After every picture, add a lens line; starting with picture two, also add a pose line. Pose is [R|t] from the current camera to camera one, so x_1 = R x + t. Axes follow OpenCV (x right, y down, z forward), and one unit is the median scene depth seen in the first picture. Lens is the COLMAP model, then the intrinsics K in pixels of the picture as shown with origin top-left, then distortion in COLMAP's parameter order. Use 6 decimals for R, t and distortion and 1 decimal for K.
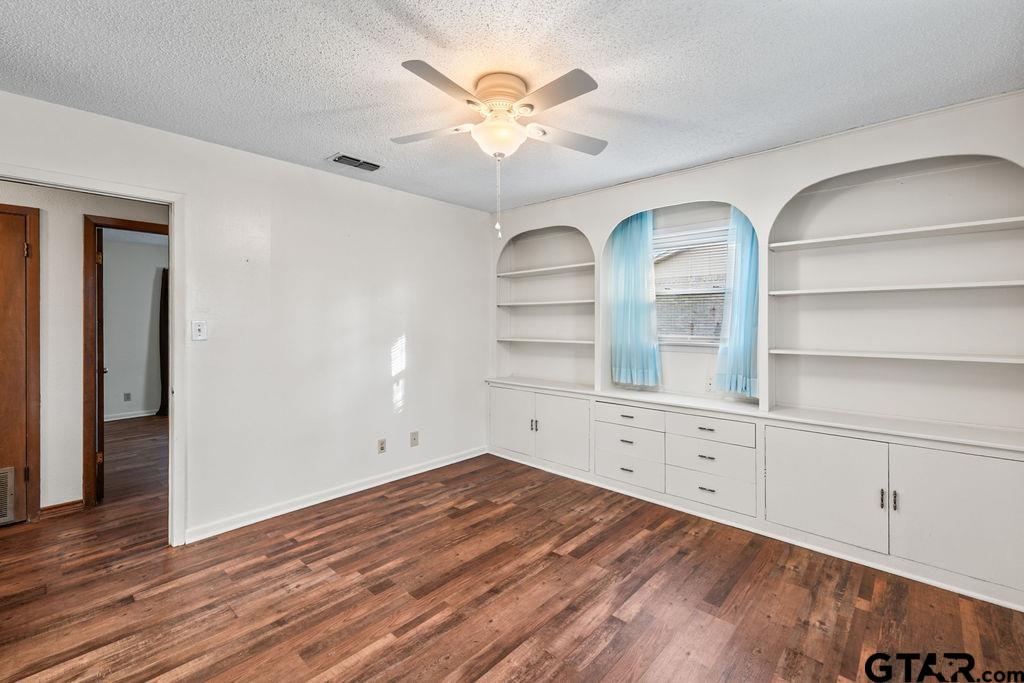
lens RADIAL K [[443.6, 0, 505.5], [0, 443.6, 313.1], [0, 0, 1]] dist [0.001608, 0.000368]
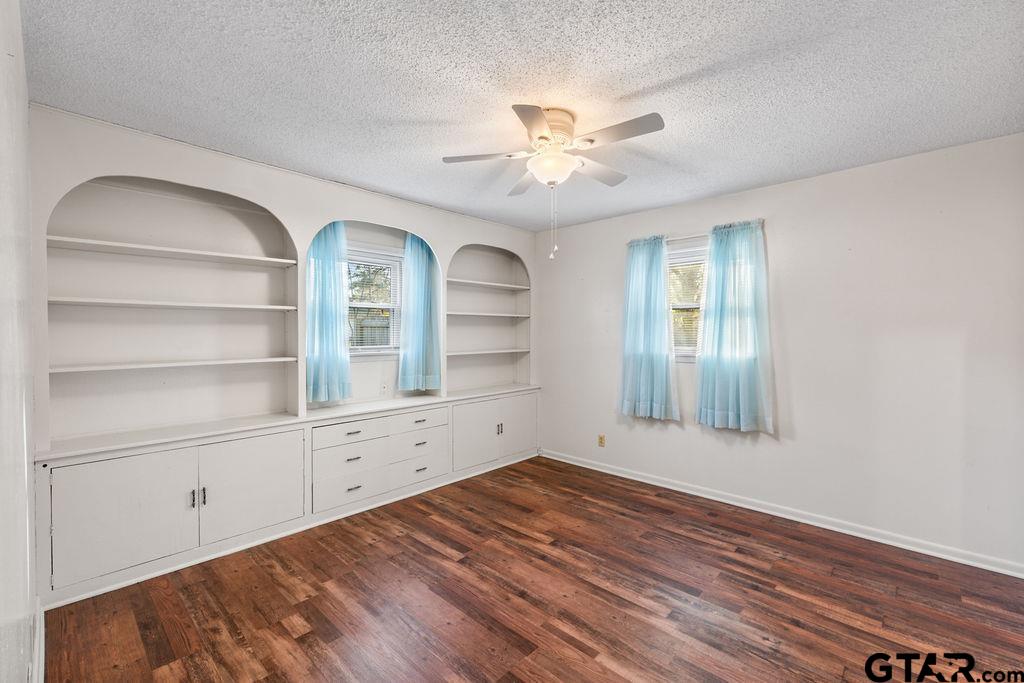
lens RADIAL K [[434.9, 0, 514.5], [0, 434.9, 338.3], [0, 0, 1]] dist [0.001469, 0.000104]
pose [[-0.002038, -0.014843, 0.999888, -0.837832], [-0.019445, 0.999701, 0.014801, 0.010039], [-0.999809, -0.019412, -0.002326, 0.836155]]
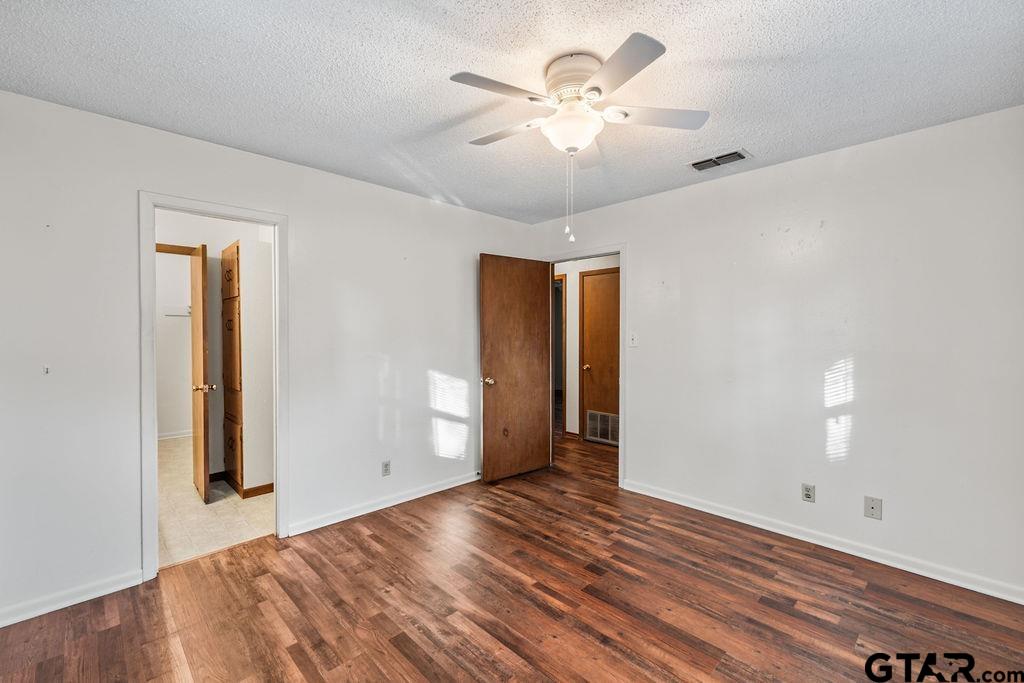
lens RADIAL K [[434.9, 0, 514.5], [0, 434.9, 338.3], [0, 0, 1]] dist [0.001469, 0.000104]
pose [[-0.038496, 0.012427, -0.999181, 0.677829], [0.018351, 0.999763, 0.011727, 0.012355], [0.999090, -0.017884, -0.038715, 0.700520]]
